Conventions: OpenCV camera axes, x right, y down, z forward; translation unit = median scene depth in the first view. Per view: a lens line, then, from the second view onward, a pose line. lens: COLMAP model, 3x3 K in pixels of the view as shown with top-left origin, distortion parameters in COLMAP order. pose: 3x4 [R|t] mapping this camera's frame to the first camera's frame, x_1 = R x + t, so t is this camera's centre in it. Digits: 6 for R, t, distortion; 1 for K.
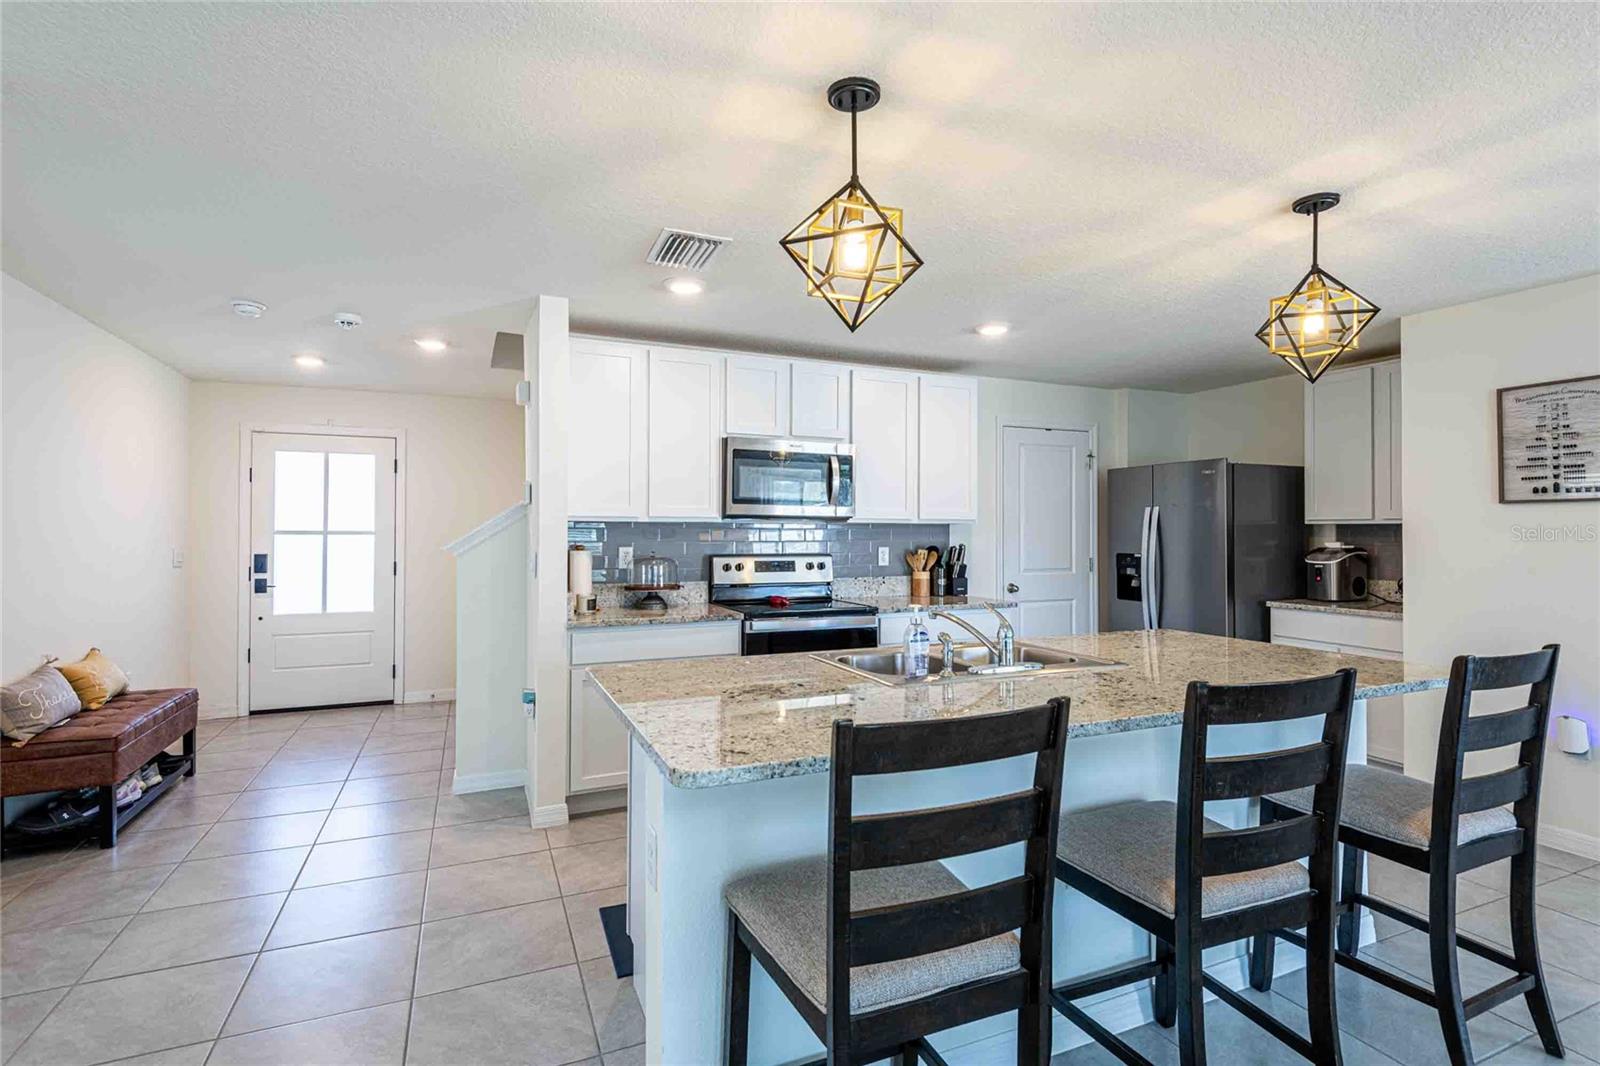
lens RADIAL K [[759.1, 0, 808.3], [0, 759.1, 527.3], [0, 0, 1]] dist [0.009518, -0.005052]
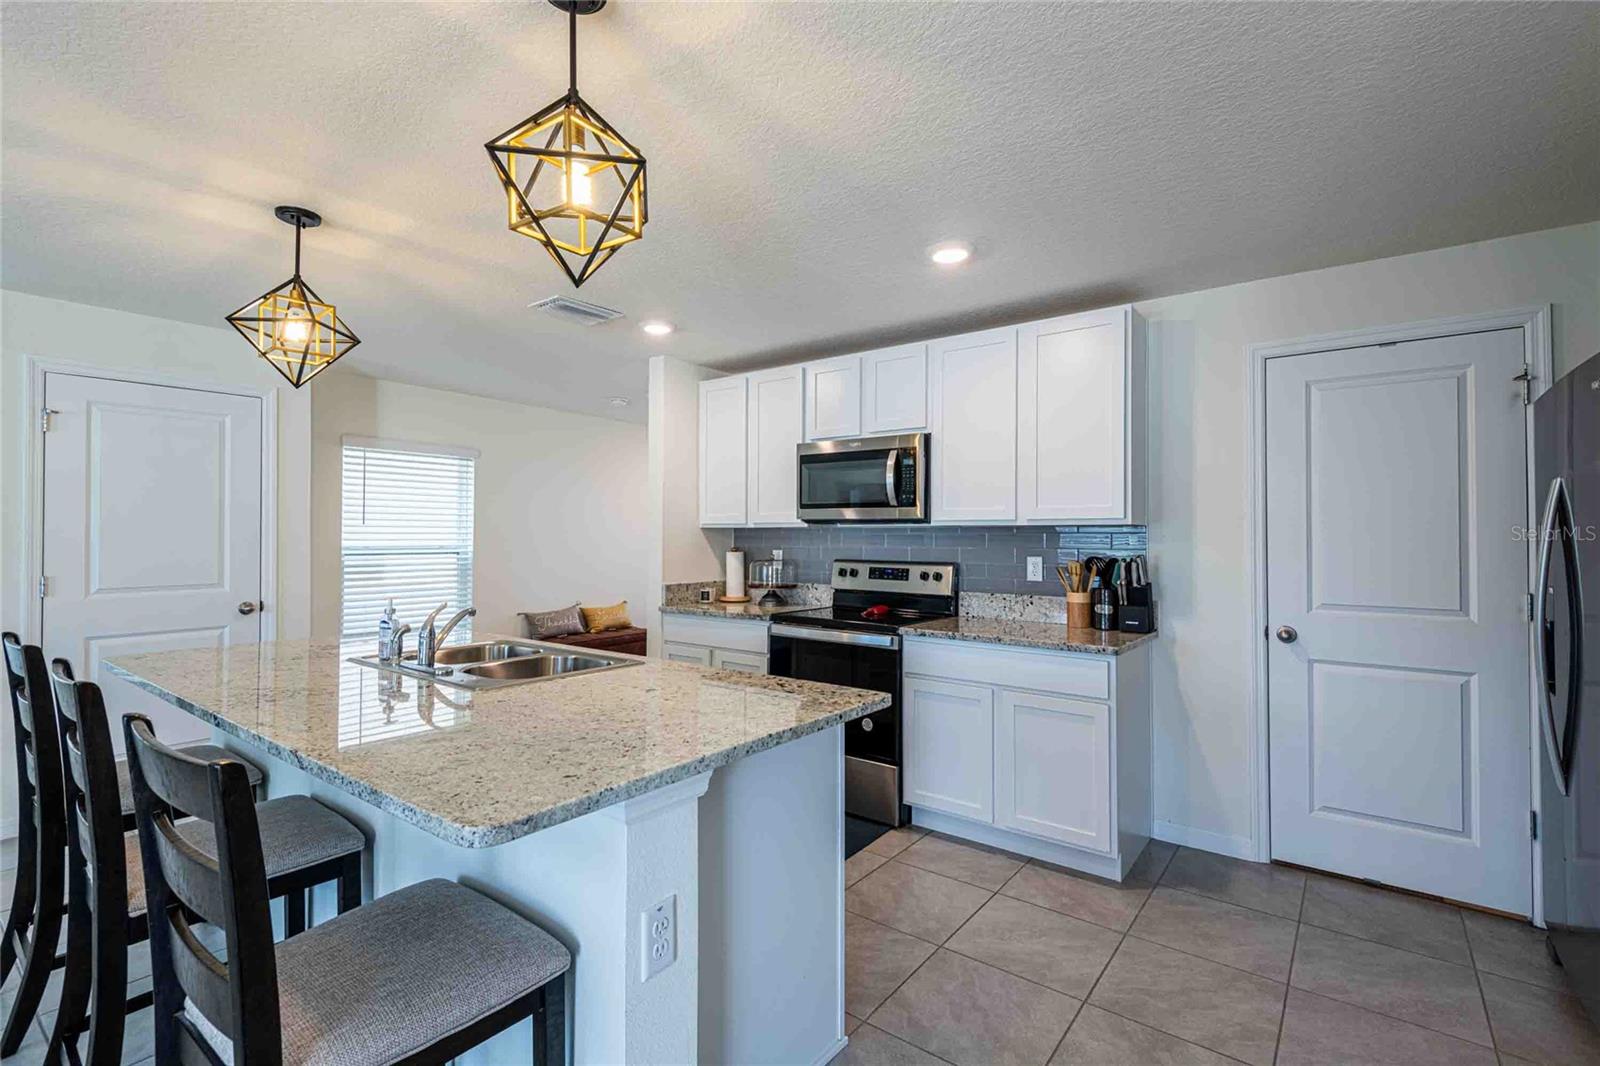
lens RADIAL K [[729.2, 0, 808.9], [0, 729.2, 540.6], [0, 0, 1]] dist [0.026404, -0.014453]
pose [[0.483103, 0.004547, -0.875552, 0.702412], [0.003695, 0.999967, 0.007232, 0.004134], [0.875556, -0.006729, 0.483070, 0.496698]]
